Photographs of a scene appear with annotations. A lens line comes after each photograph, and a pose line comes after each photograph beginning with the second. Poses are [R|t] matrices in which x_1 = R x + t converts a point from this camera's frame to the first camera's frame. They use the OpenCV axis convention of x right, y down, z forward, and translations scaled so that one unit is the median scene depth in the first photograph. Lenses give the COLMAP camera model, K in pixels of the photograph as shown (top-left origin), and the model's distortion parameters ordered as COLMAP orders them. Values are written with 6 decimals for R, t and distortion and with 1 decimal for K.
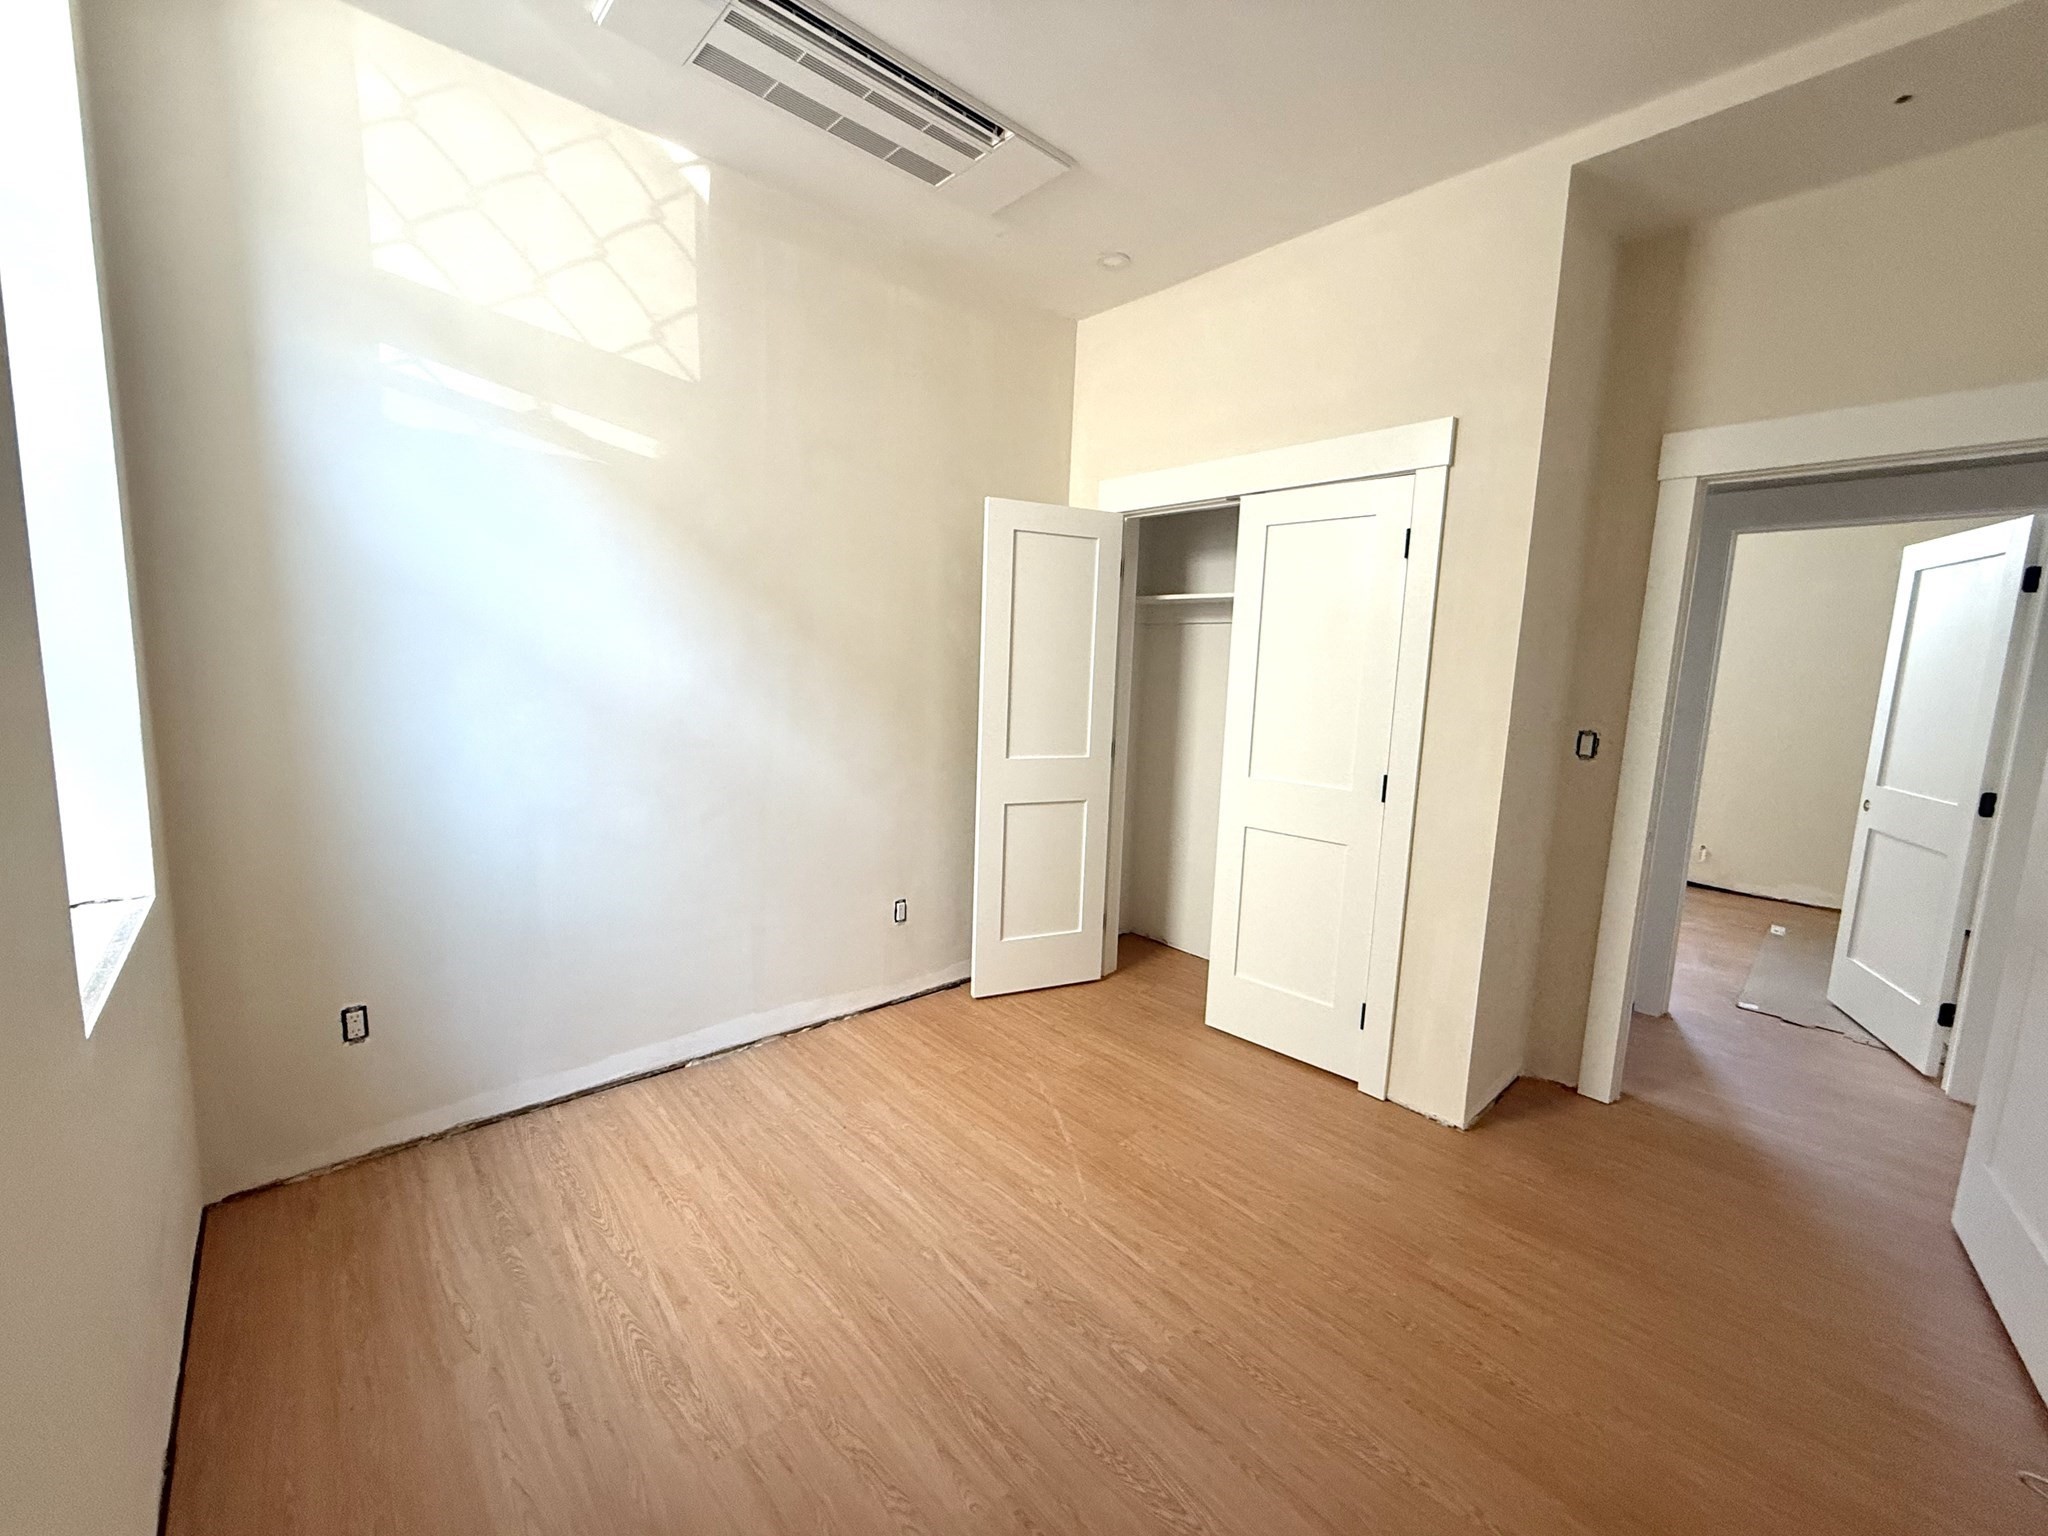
lens RADIAL K [[818.4, 0, 1023.7], [0, 818.4, 768.7], [0, 0, 1]] dist [-0.001927, -0.000142]
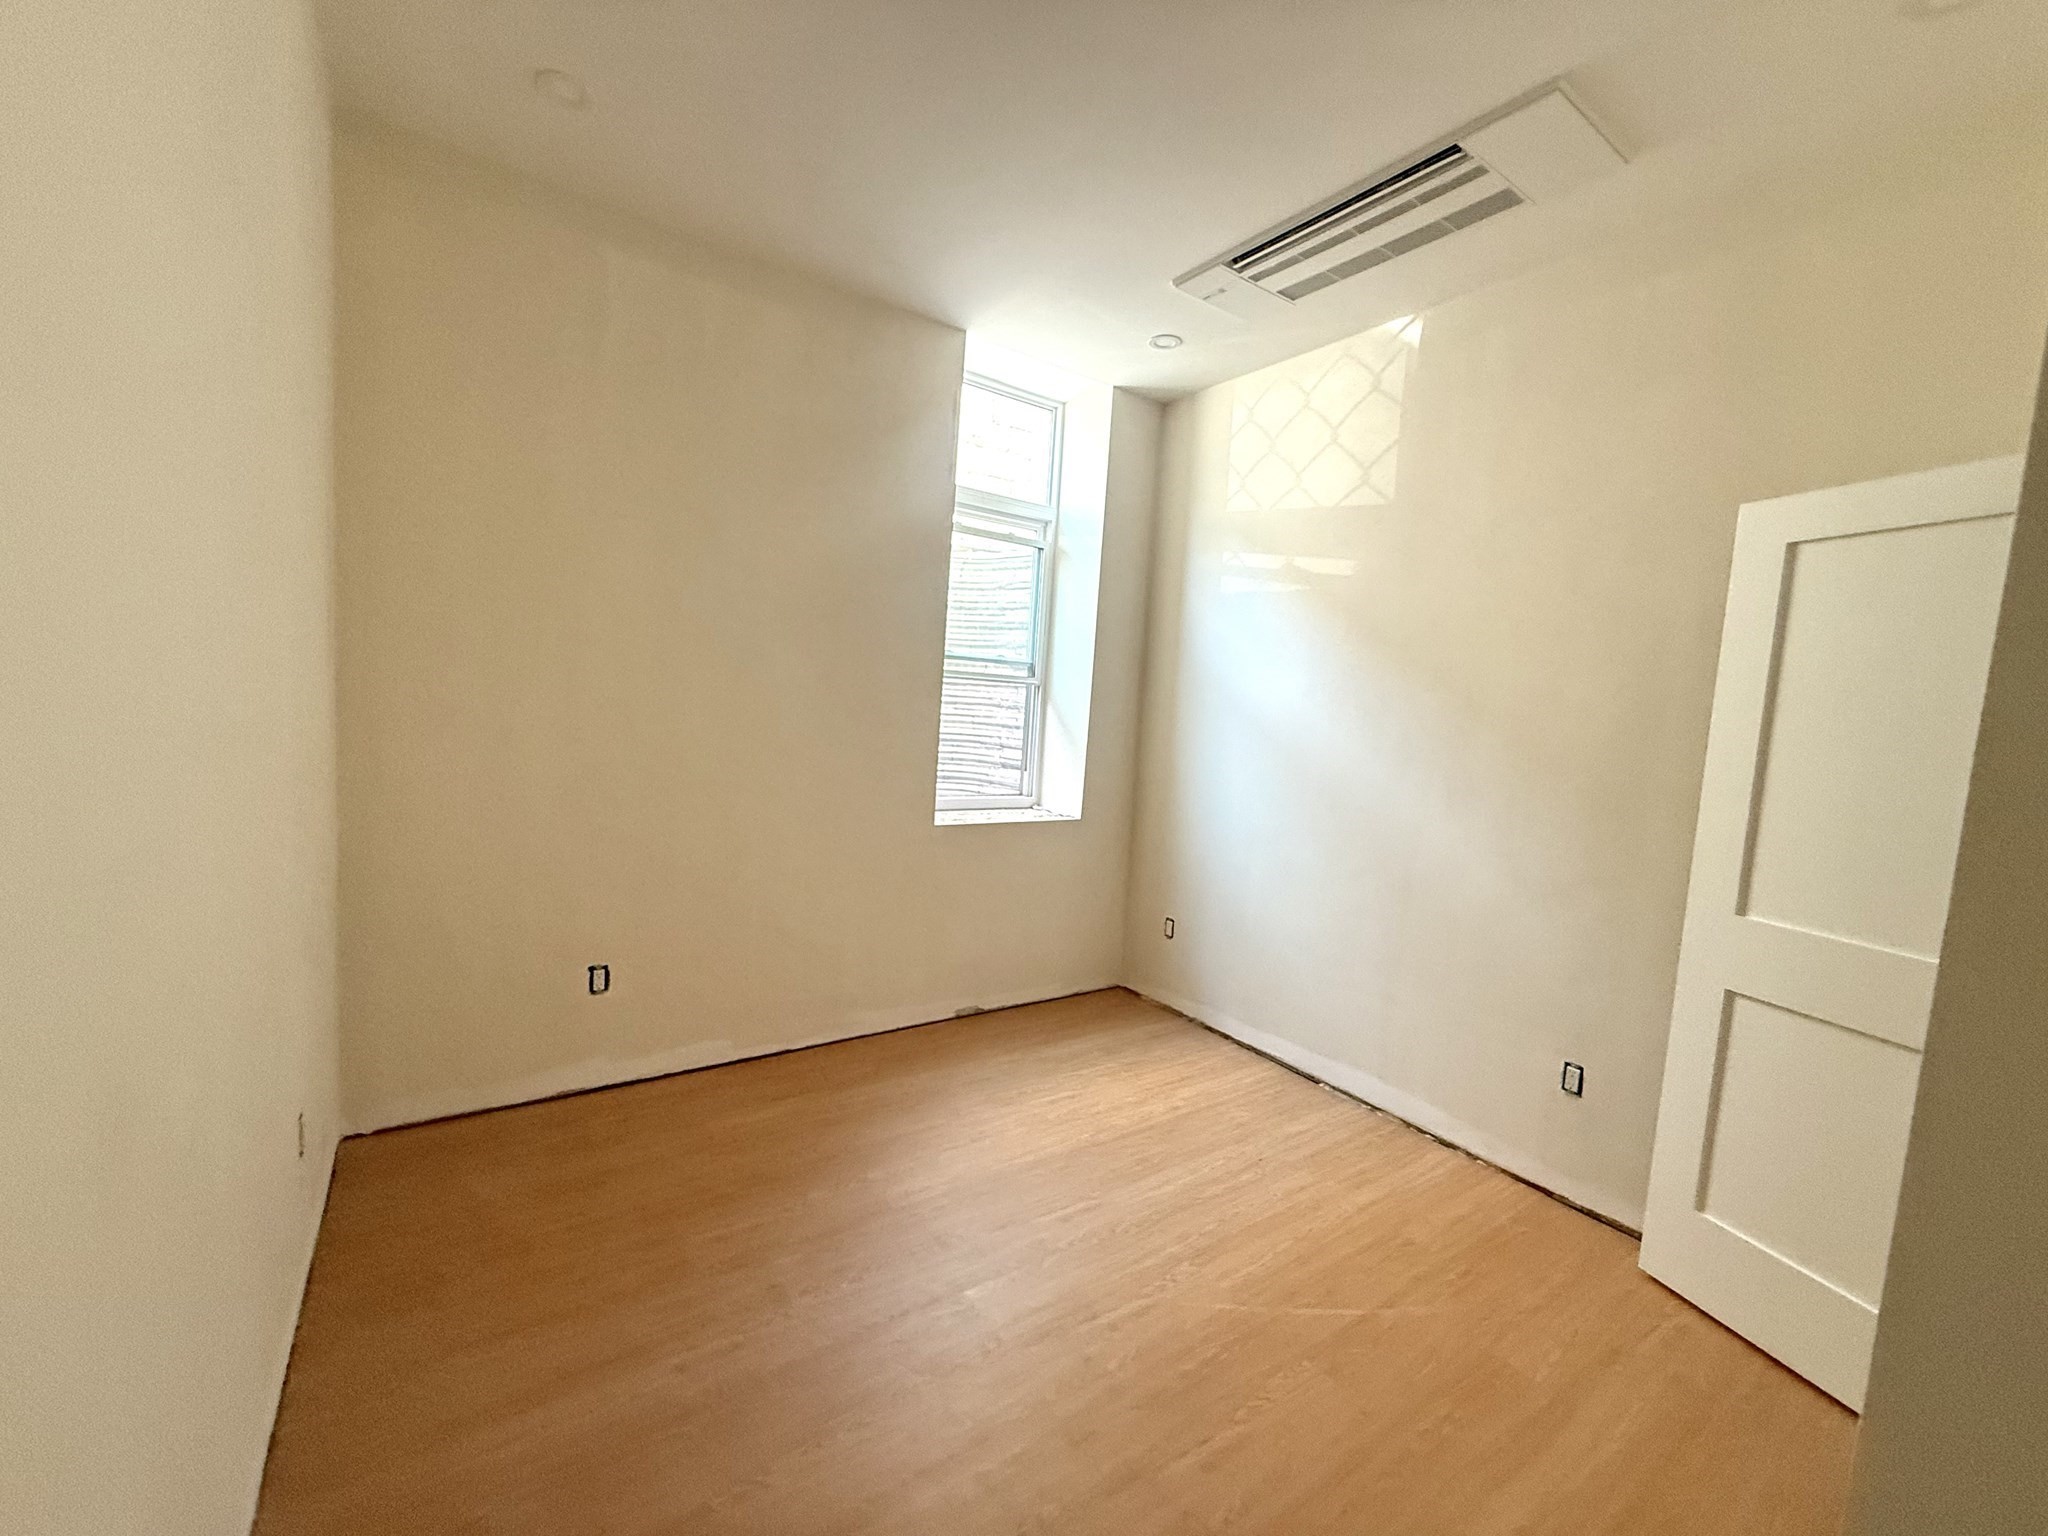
lens RADIAL K [[825.9, 0, 1021.5], [0, 825.9, 770.4], [0, 0, 1]] dist [0.000066, 0.000139]
pose [[-0.126084, 0.042777, -0.991097, 0.958299], [-0.198472, 0.977783, 0.067452, -0.079808], [0.971963, 0.205209, -0.114793, 0.782167]]
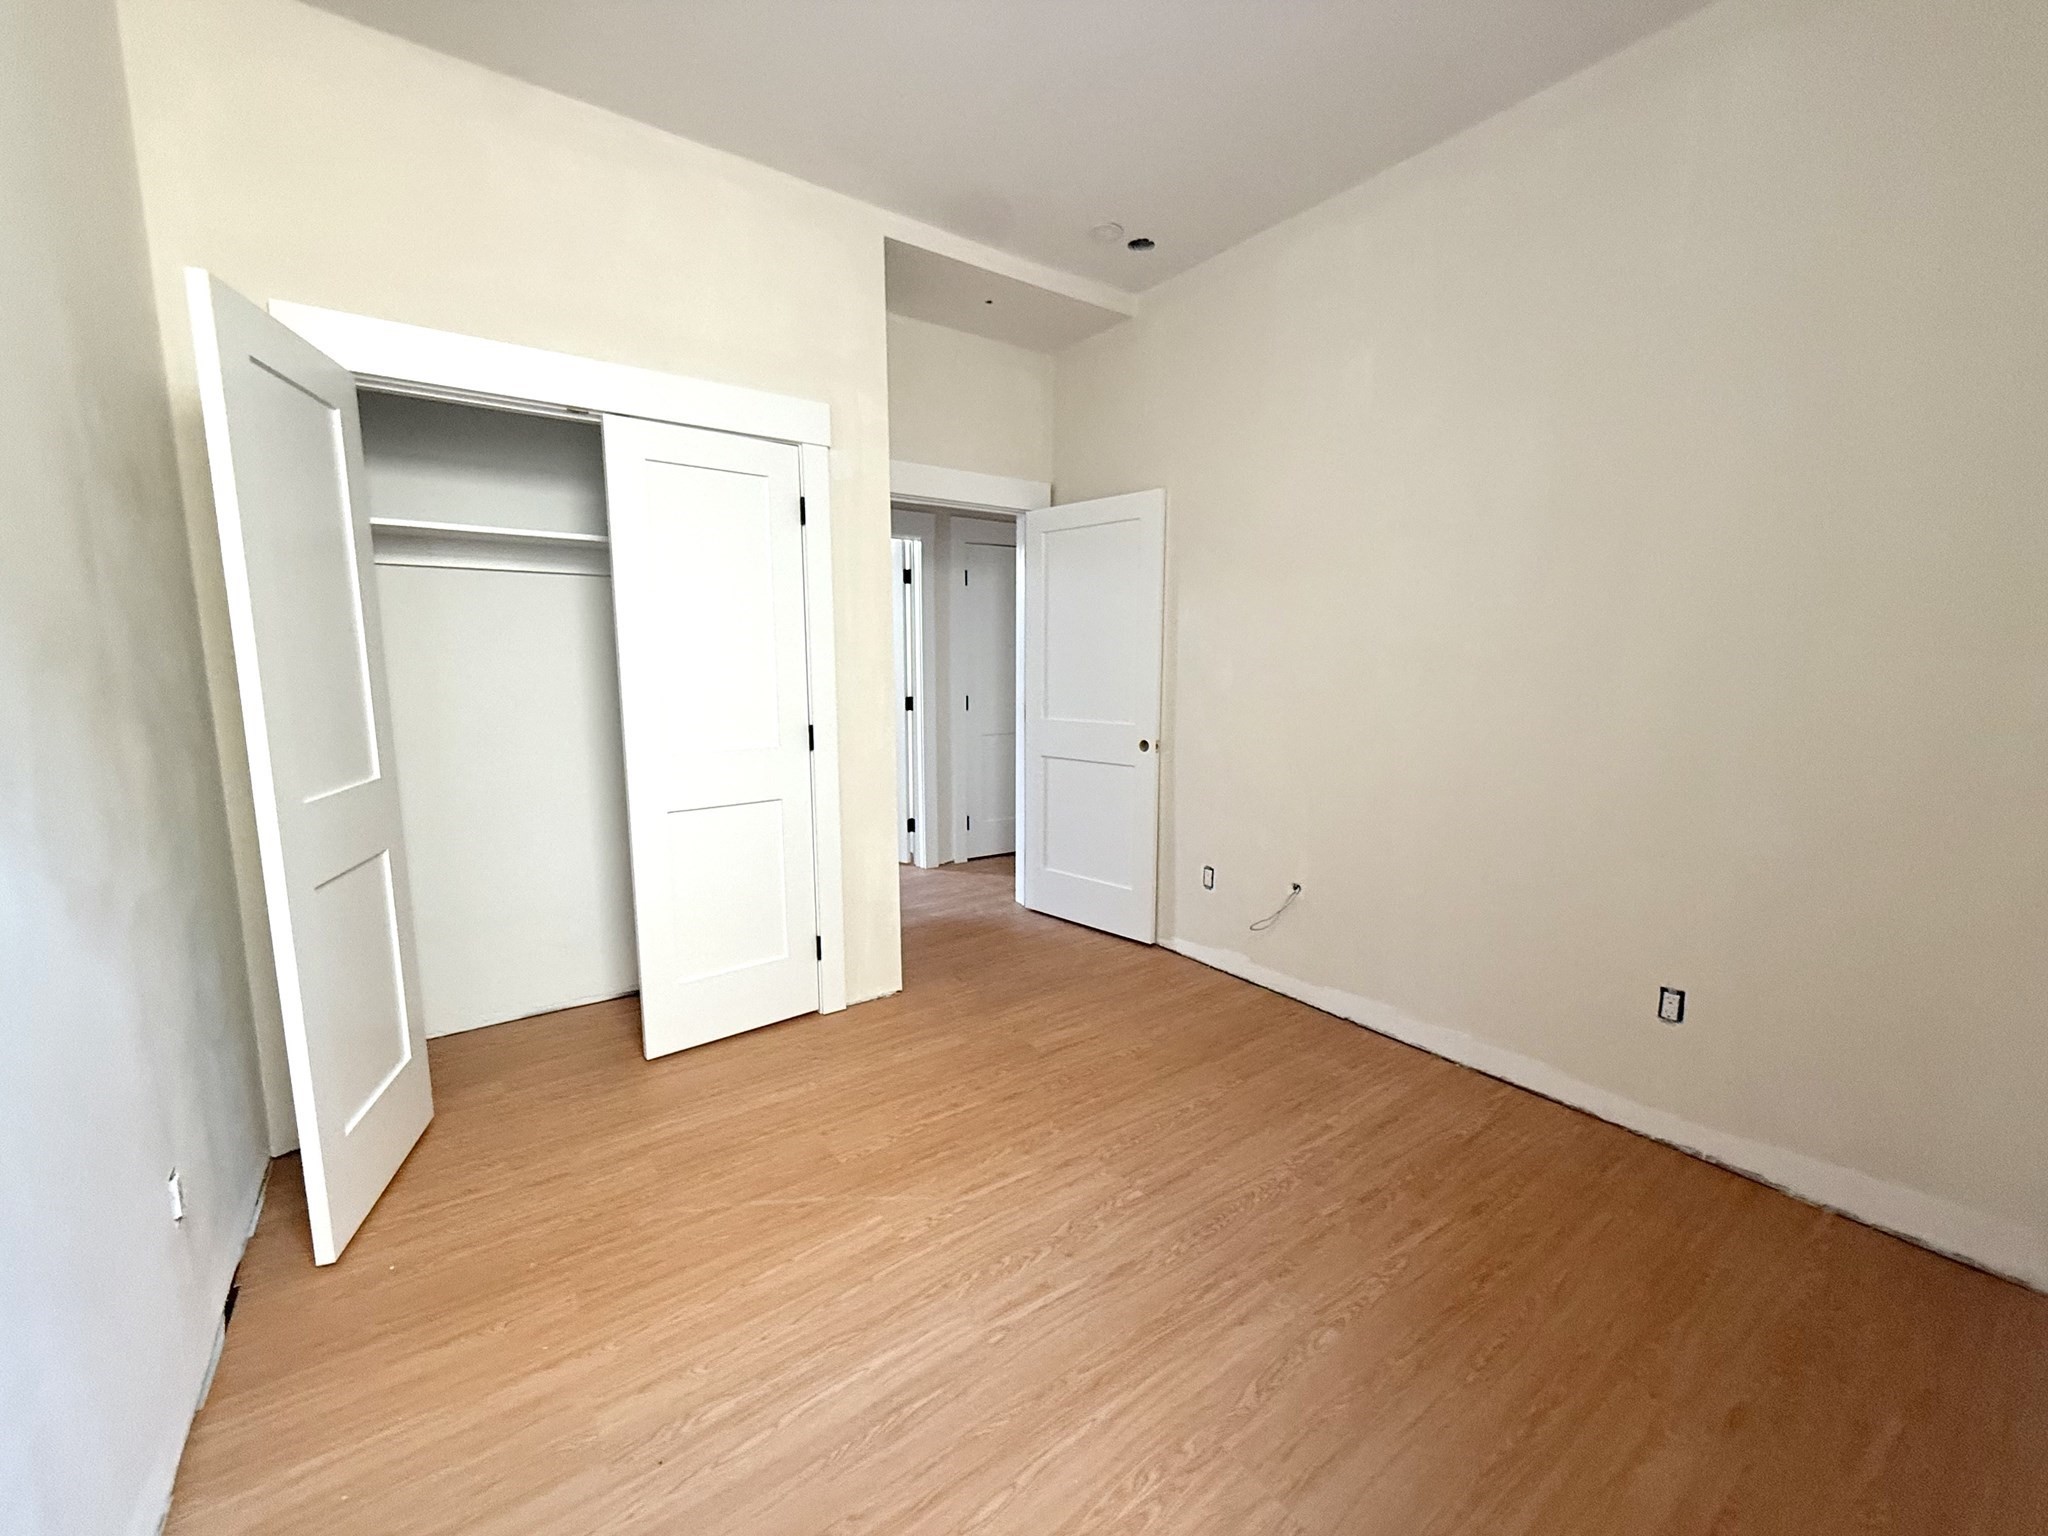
lens RADIAL K [[818.4, 0, 1023.7], [0, 818.4, 768.7], [0, 0, 1]] dist [-0.001927, -0.000142]
pose [[0.103777, -0.174252, 0.979217, -0.715691], [0.134853, 0.977907, 0.159727, -0.082561], [-0.985416, 0.115475, 0.124983, 0.697026]]
